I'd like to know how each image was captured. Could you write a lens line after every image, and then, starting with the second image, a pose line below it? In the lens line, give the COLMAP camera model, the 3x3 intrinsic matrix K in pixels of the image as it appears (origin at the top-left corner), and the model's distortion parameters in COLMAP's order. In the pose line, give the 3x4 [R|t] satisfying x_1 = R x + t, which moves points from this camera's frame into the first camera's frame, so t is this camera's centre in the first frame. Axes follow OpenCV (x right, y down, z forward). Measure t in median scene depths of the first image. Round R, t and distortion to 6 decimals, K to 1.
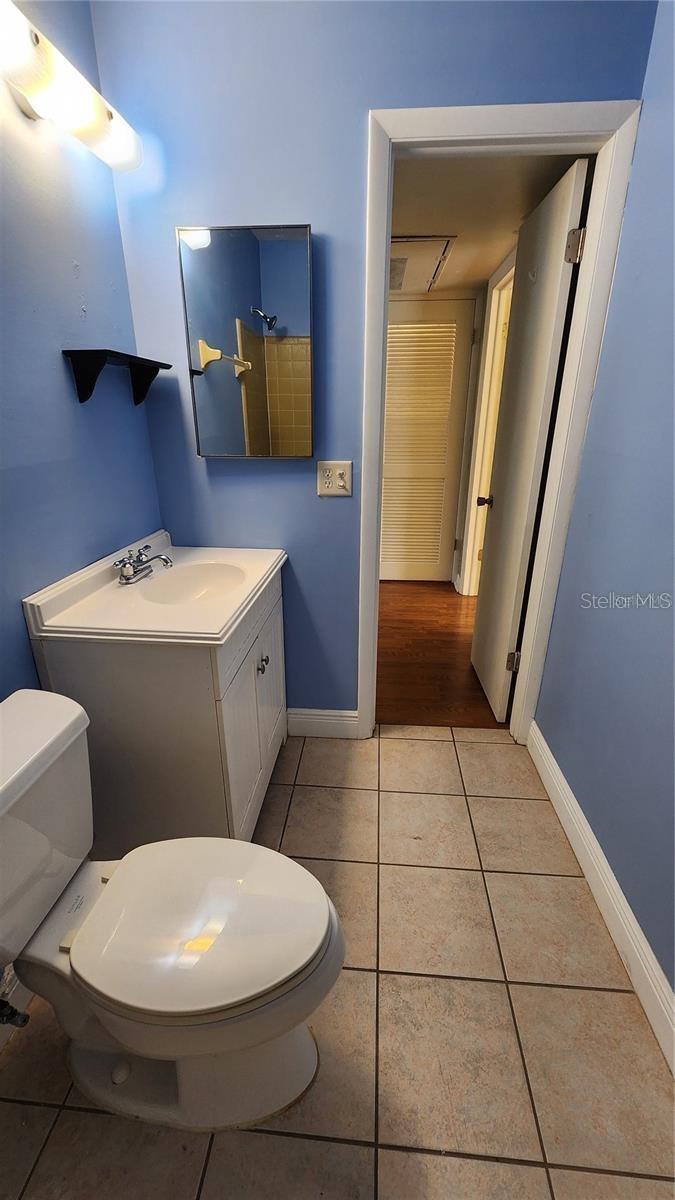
lens RADIAL K [[492.5, 0, 341.4], [0, 492.5, 596.3], [0, 0, 1]] dist [-0.000153, 0.000021]
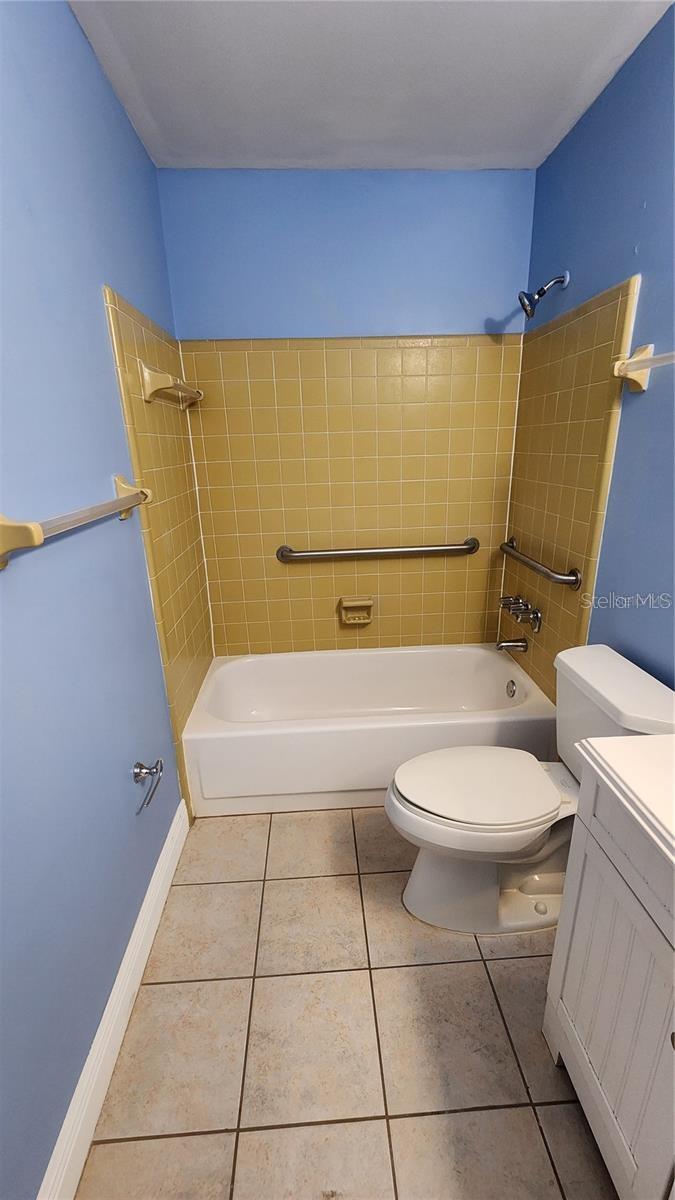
lens RADIAL K [[492.5, 0, 341.5], [0, 492.5, 602.3], [0, 0, 1]] dist [-0.000153, 0.000021]
pose [[-0.989998, 0.079693, -0.116414, 0.204161], [-0.011289, 0.777776, 0.628441, -0.567629], [0.140626, 0.623469, -0.769097, 1.363272]]
